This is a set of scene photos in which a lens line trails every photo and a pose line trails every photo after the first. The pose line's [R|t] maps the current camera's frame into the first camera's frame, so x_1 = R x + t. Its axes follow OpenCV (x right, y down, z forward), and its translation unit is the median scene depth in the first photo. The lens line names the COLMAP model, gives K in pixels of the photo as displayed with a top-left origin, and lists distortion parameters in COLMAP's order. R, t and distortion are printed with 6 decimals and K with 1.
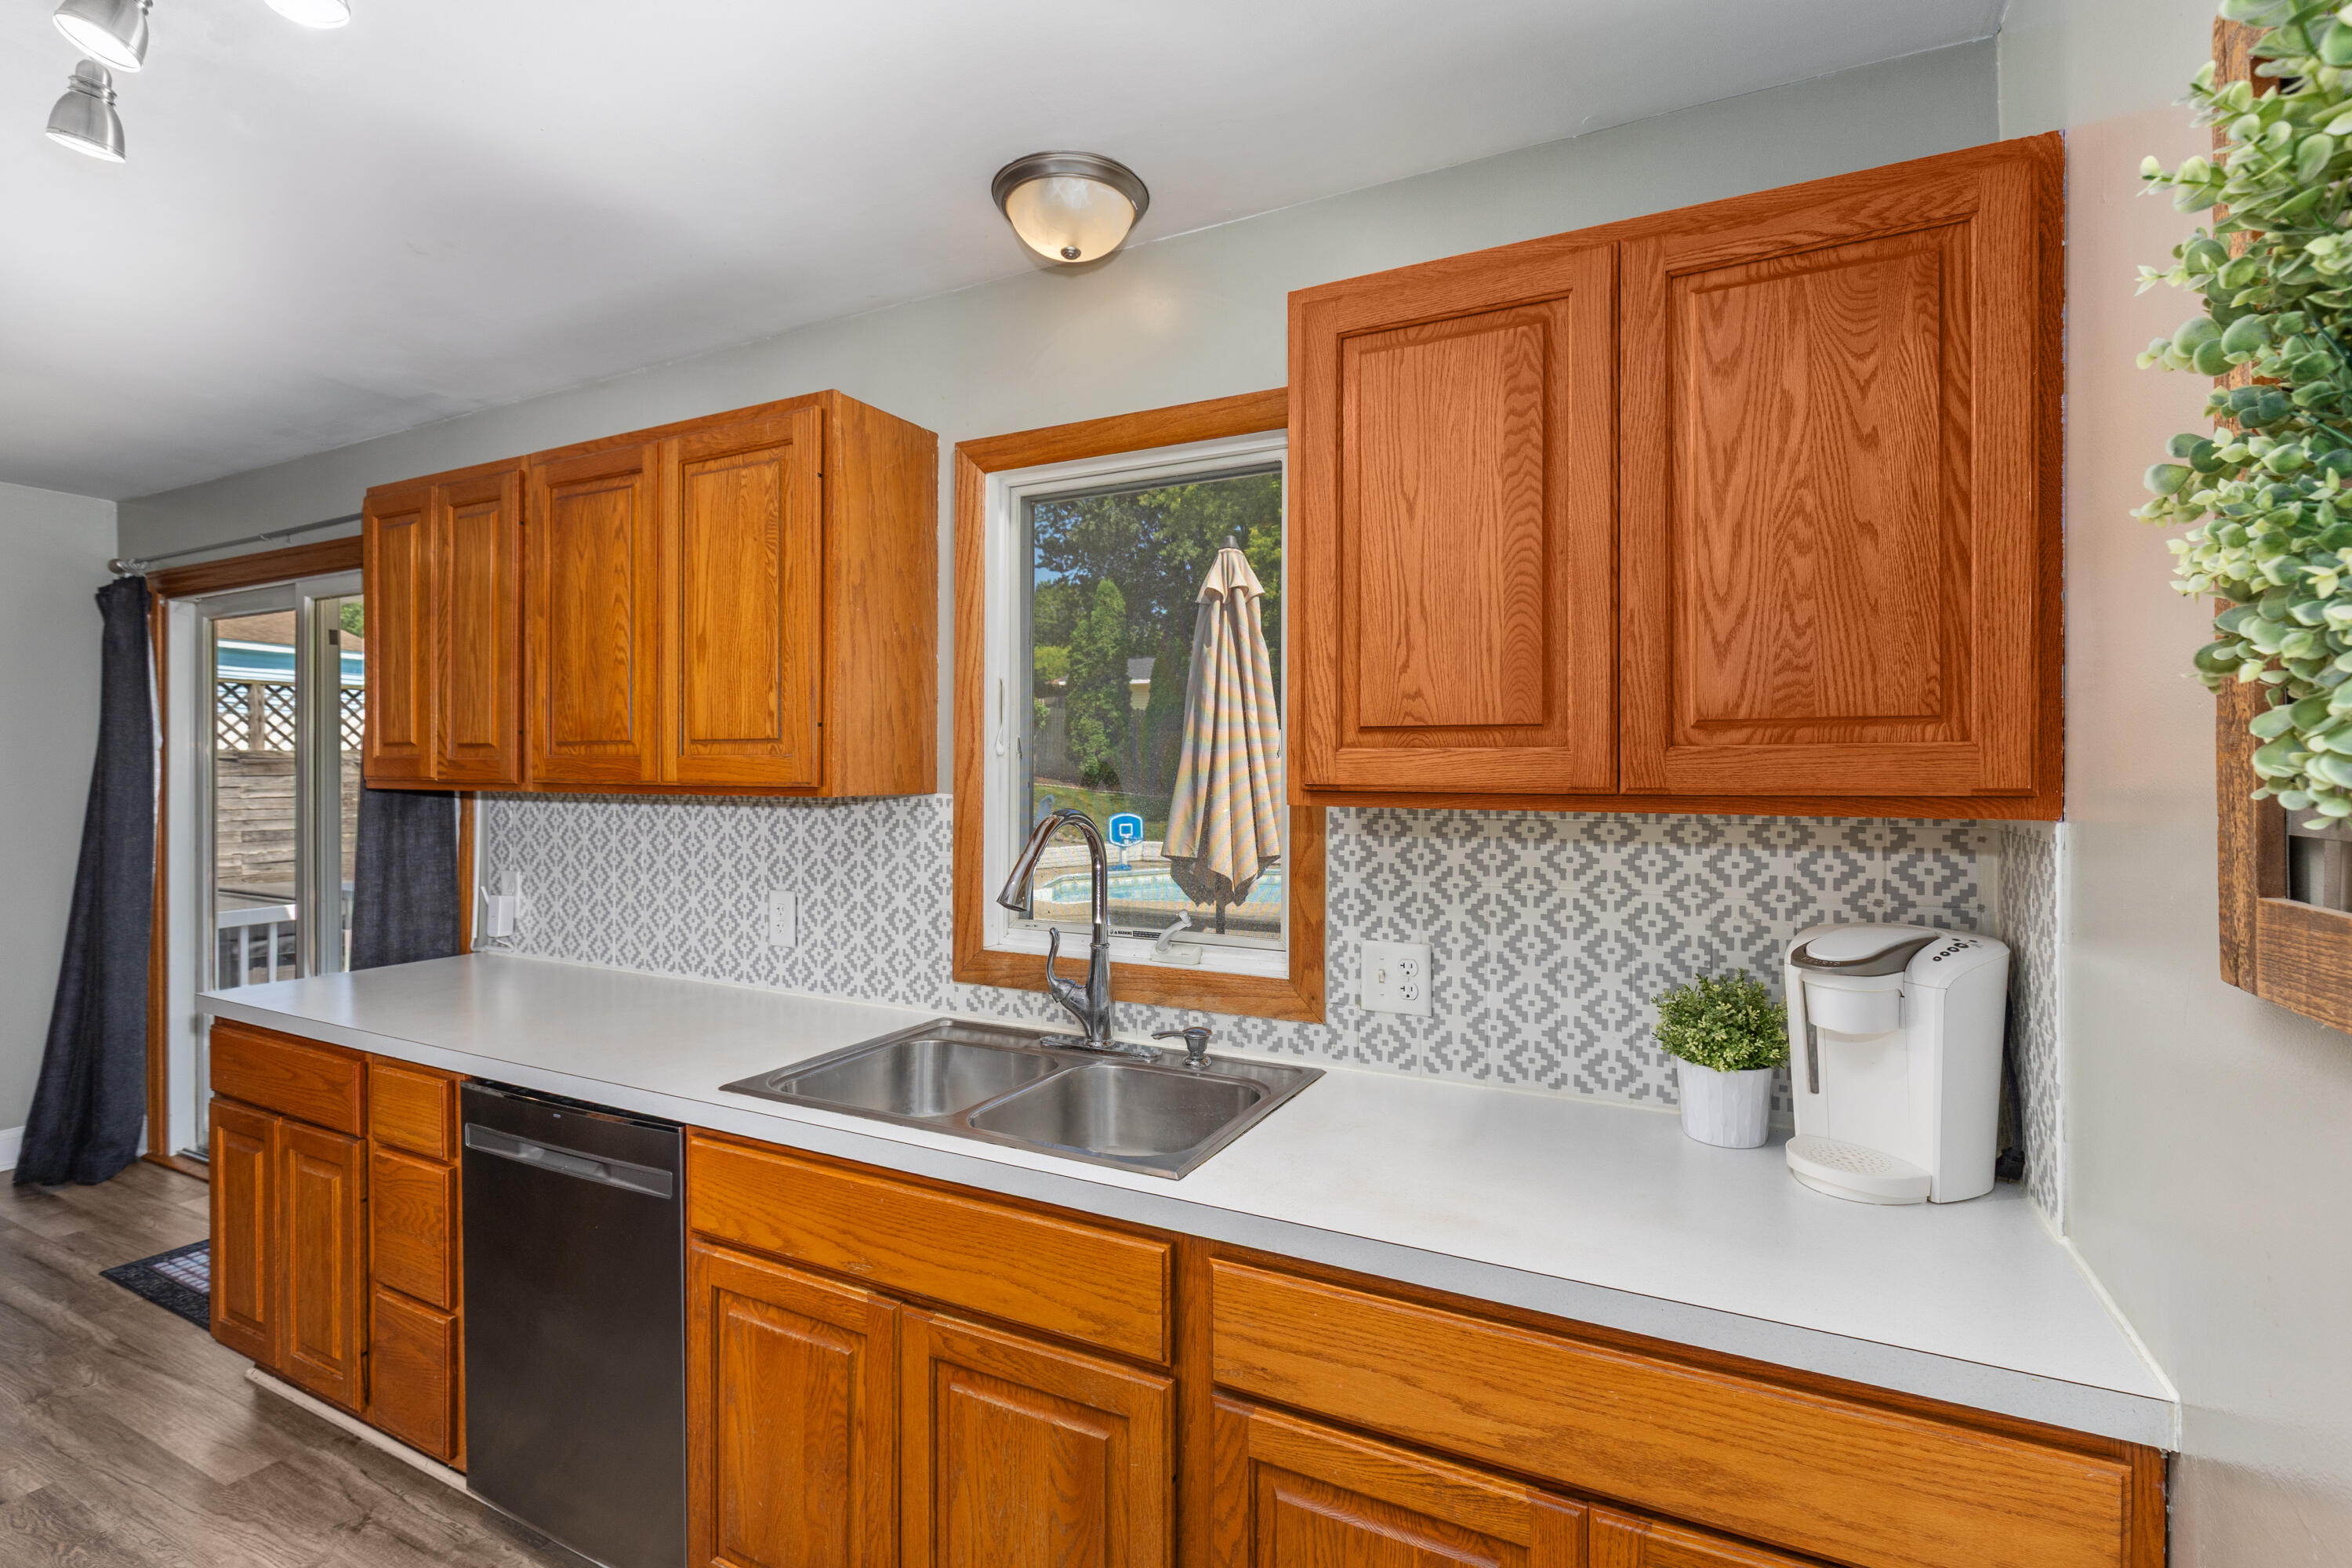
lens RADIAL K [[1075.2, 0, 1172.7], [0, 1075.2, 776.4], [0, 0, 1]] dist [-0.000057, 0.000060]
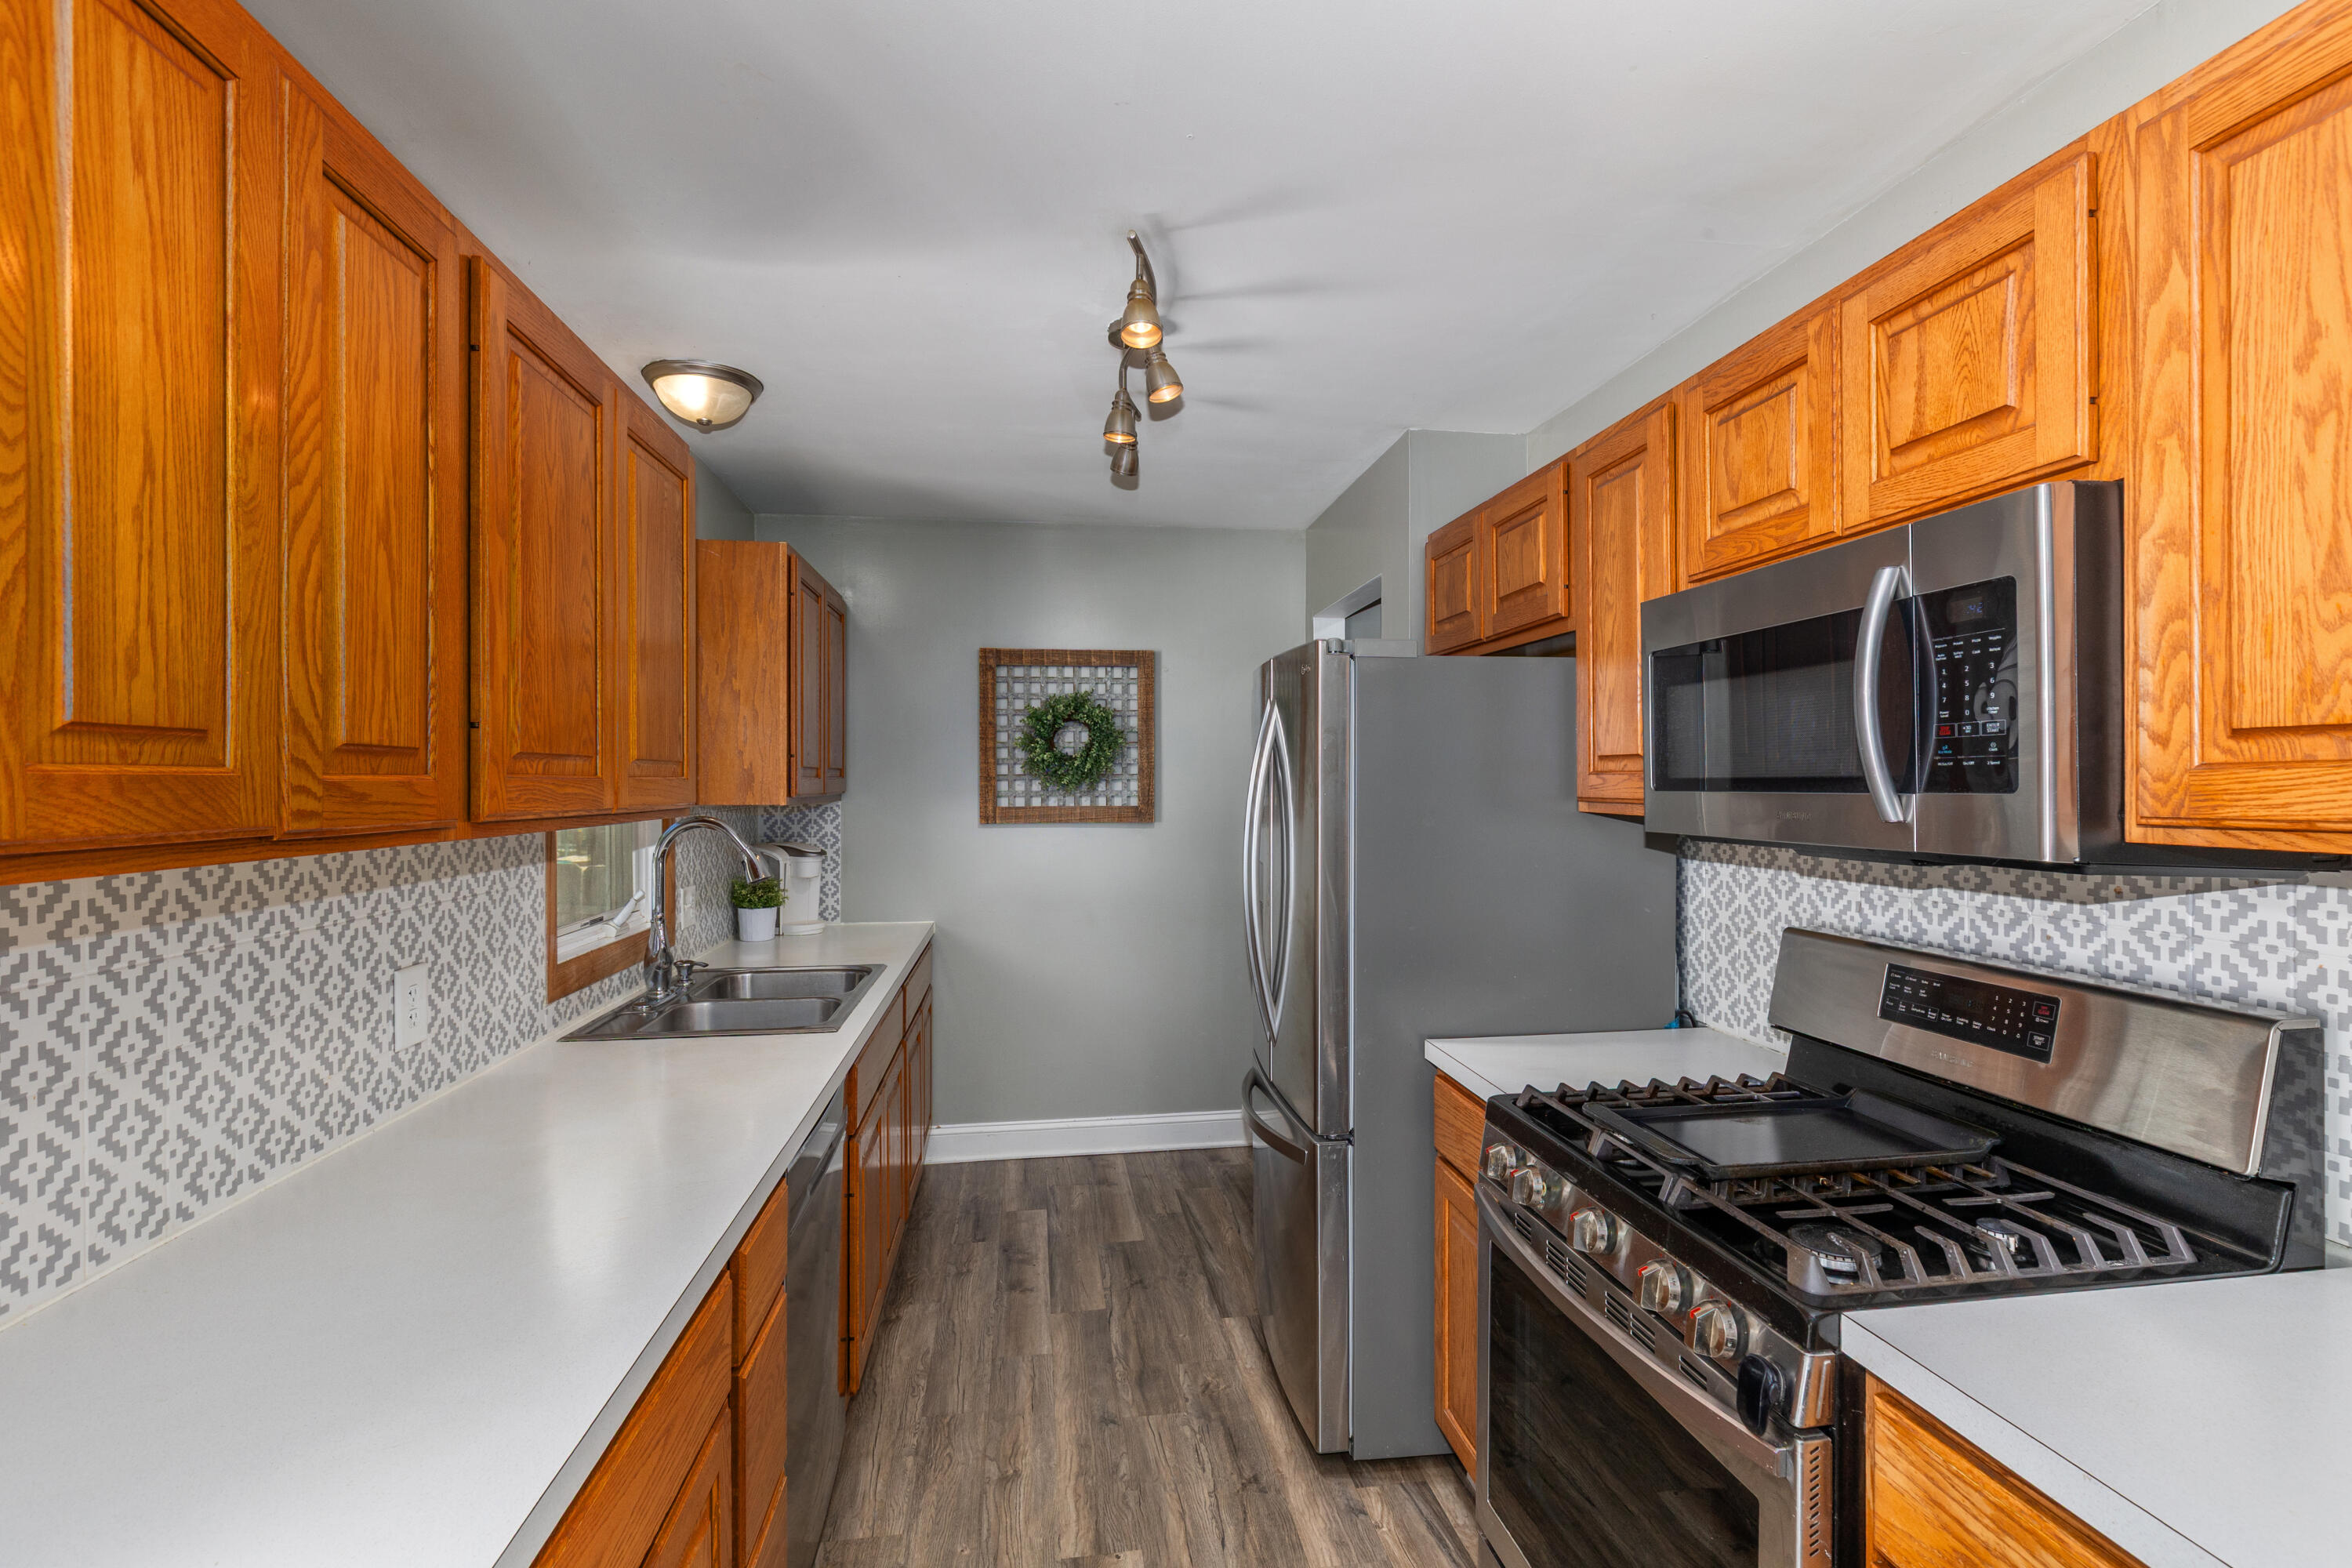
lens RADIAL K [[1075.2, 0, 1176.9], [0, 1075.2, 777.2], [0, 0, 1]] dist [-0.000057, 0.000060]
pose [[-0.572933, 0.000452, 0.819602, -1.275519], [0.007524, 0.999961, 0.004708, -0.017622], [-0.819567, 0.008864, -0.572914, 1.029721]]
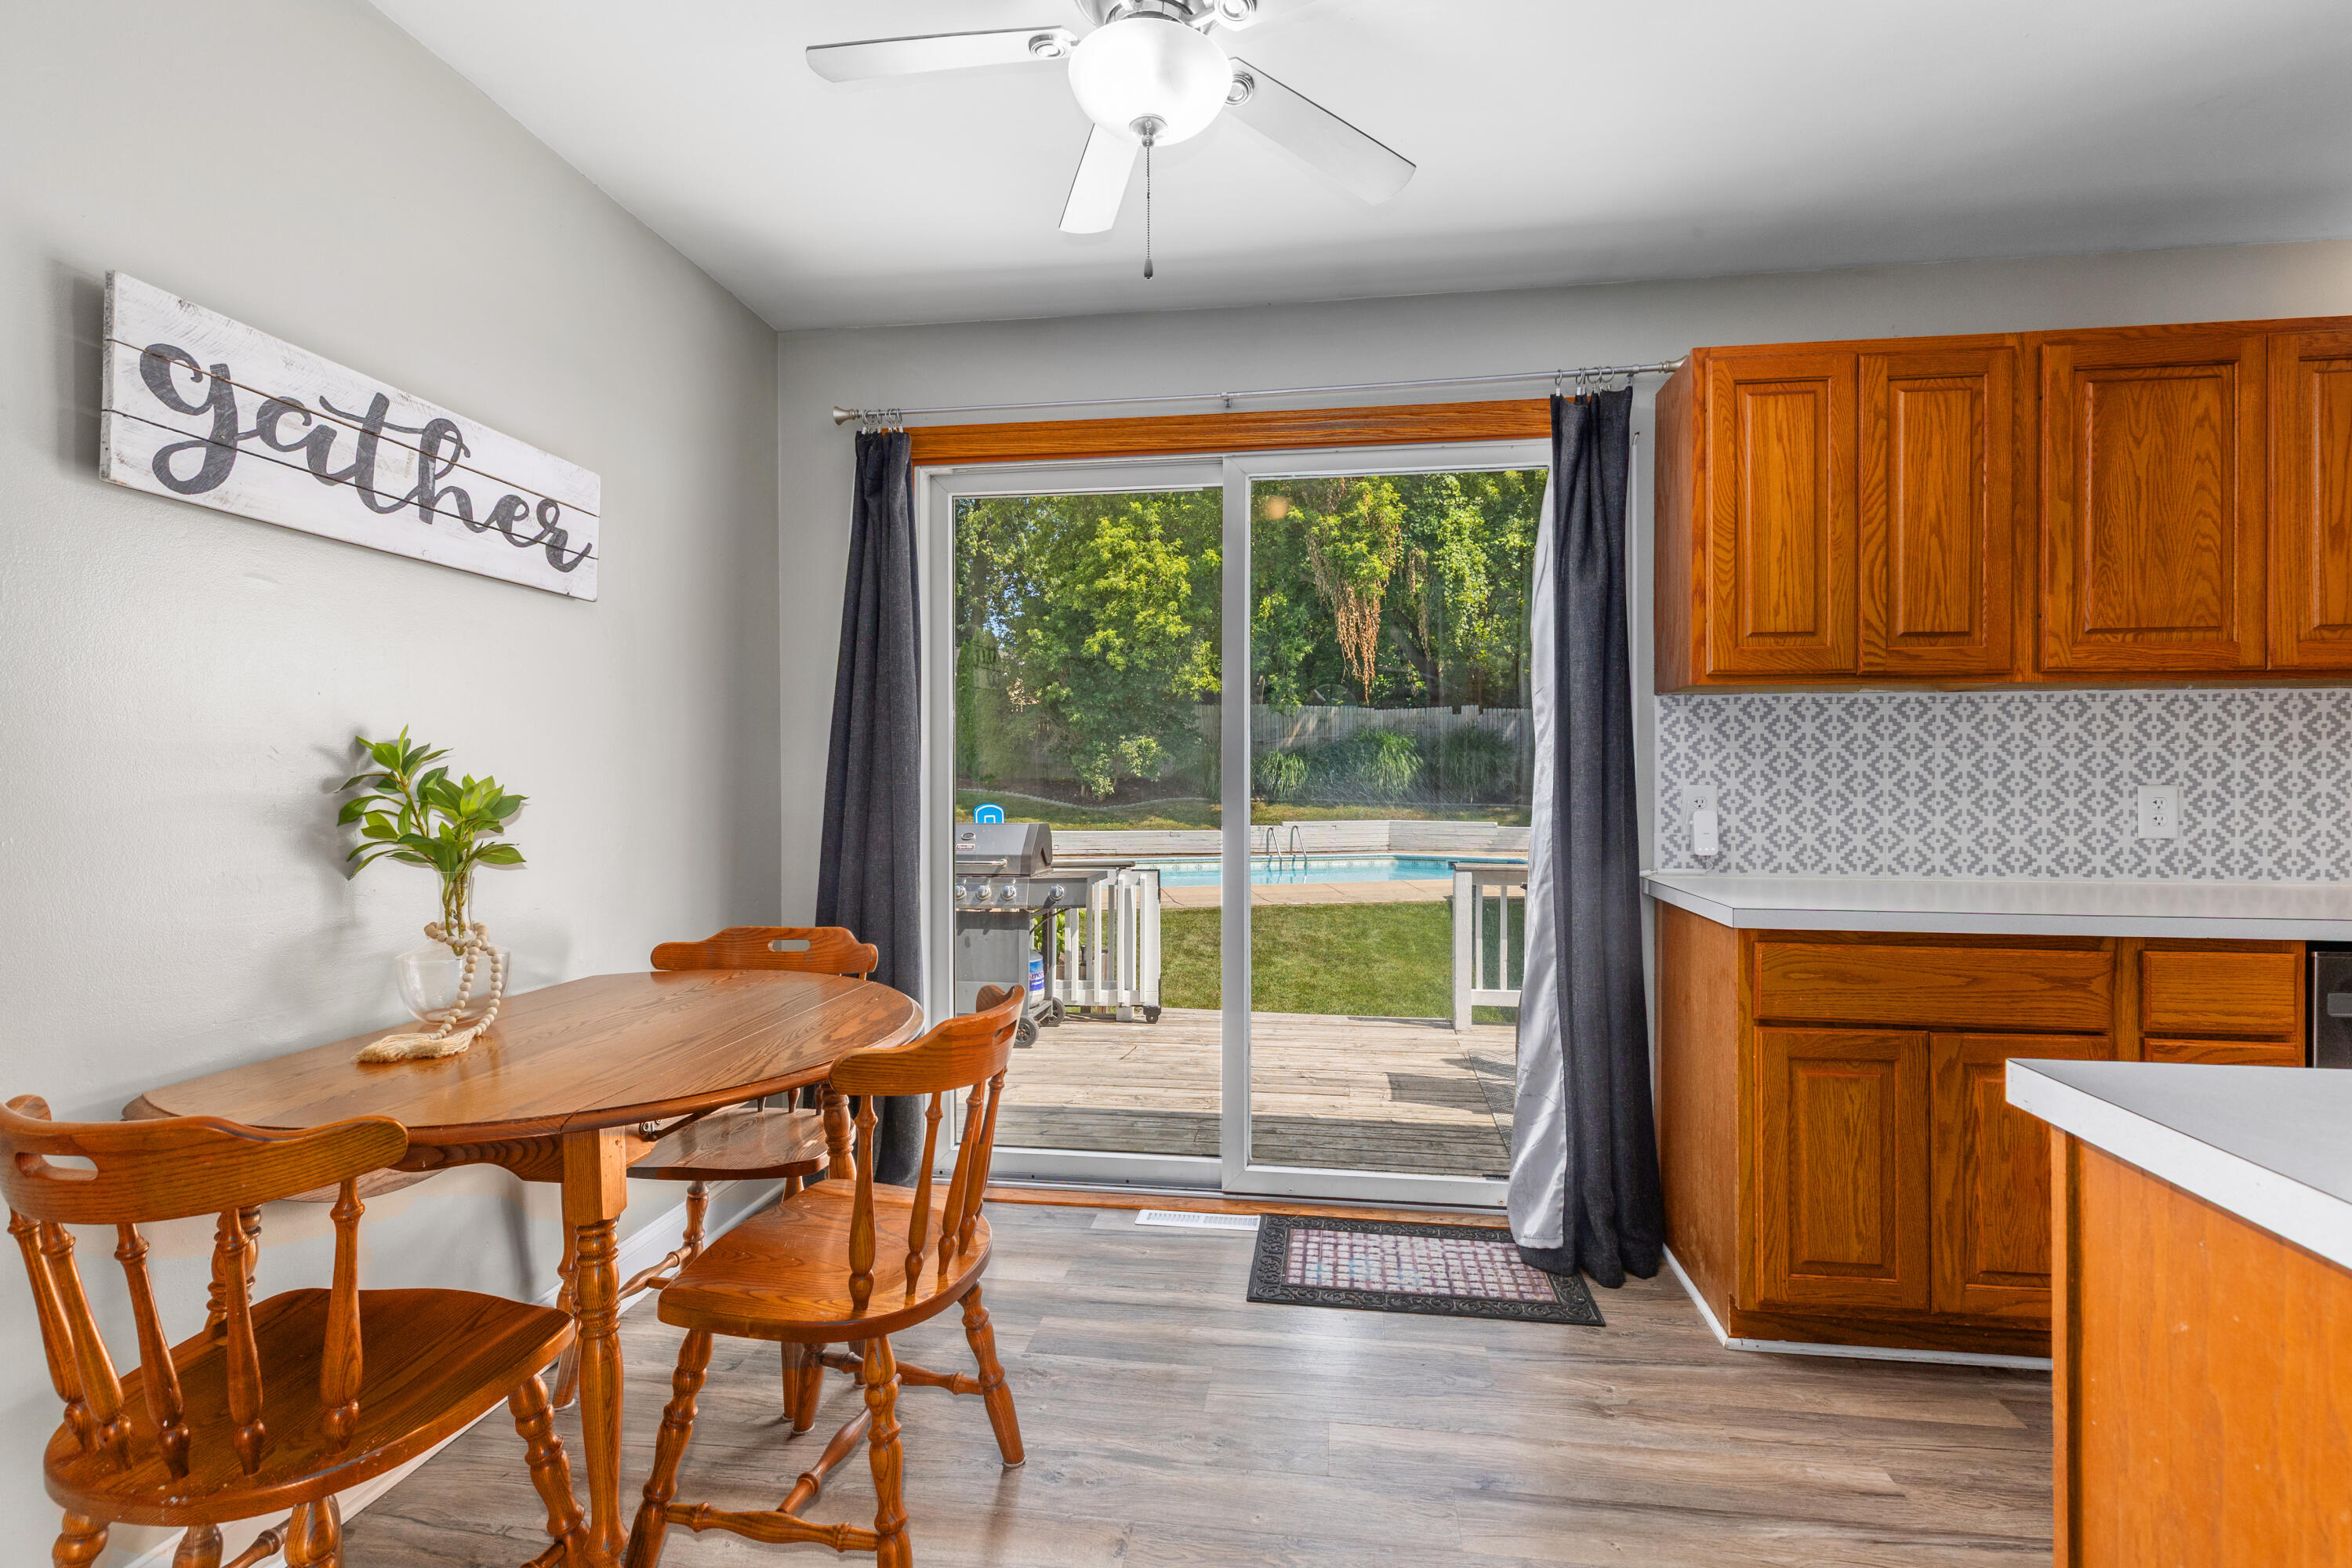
lens RADIAL K [[1075.2, 0, 1167.1], [0, 1075.2, 776.0], [0, 0, 1]] dist [-0.000057, 0.000060]
pose [[0.945509, -0.004702, 0.325563, -1.670371], [0.005738, 0.999981, -0.002223, 0.098291], [-0.325546, 0.003970, 0.945518, 0.341707]]
